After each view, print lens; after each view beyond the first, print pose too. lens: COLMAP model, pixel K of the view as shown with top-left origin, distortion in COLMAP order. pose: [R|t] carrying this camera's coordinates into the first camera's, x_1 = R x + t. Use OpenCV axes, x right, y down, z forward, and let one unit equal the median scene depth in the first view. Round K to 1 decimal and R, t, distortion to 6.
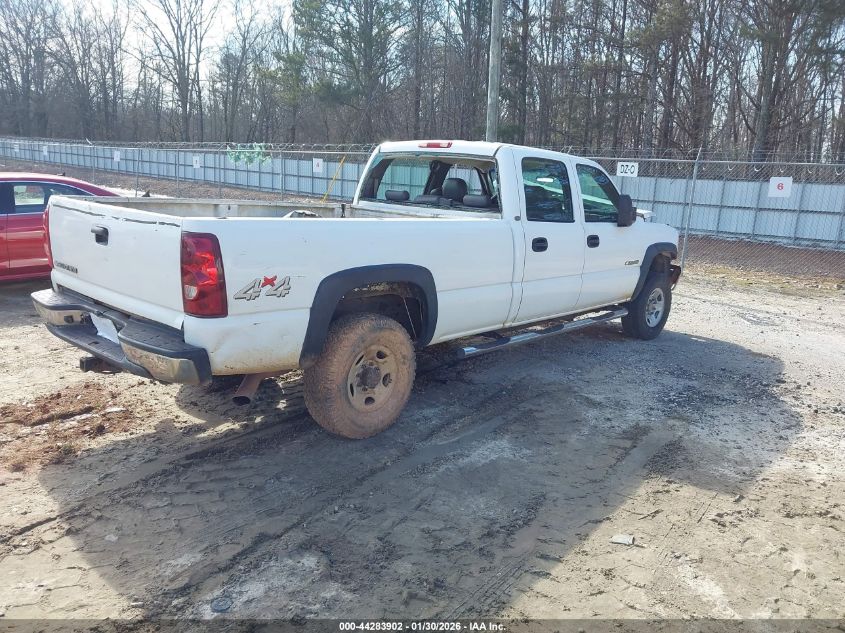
lens RADIAL K [[641.1, 0, 422.5], [0, 641.1, 316.5], [0, 0, 1]] dist [-0.005454, 0.002922]
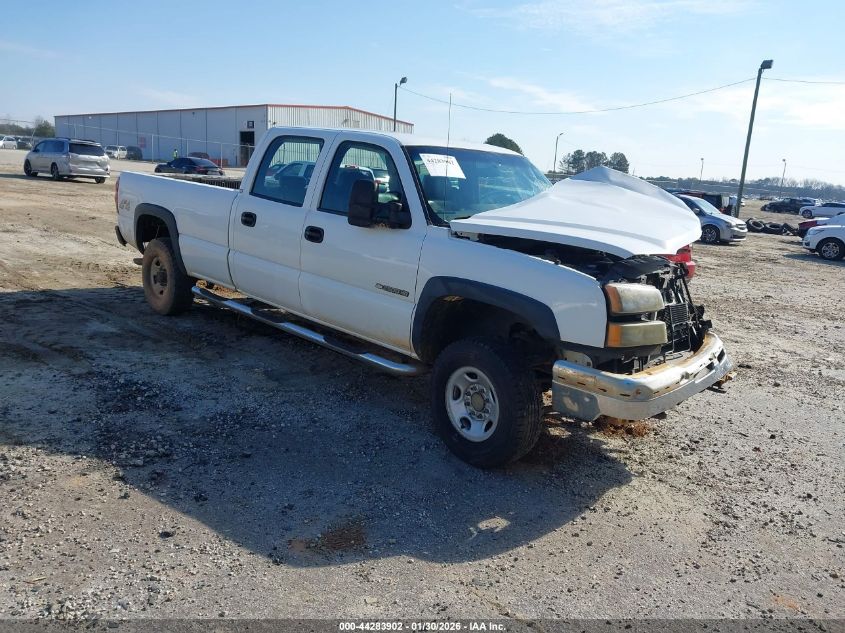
lens RADIAL K [[641.1, 0, 422.5], [0, 641.1, 316.5], [0, 0, 1]] dist [-0.005454, 0.002922]
pose [[-0.002169, 0.172129, -0.985072, 1.353026], [-0.308078, 0.937046, 0.164415, -0.245933], [0.951359, 0.303835, 0.050996, 1.412918]]
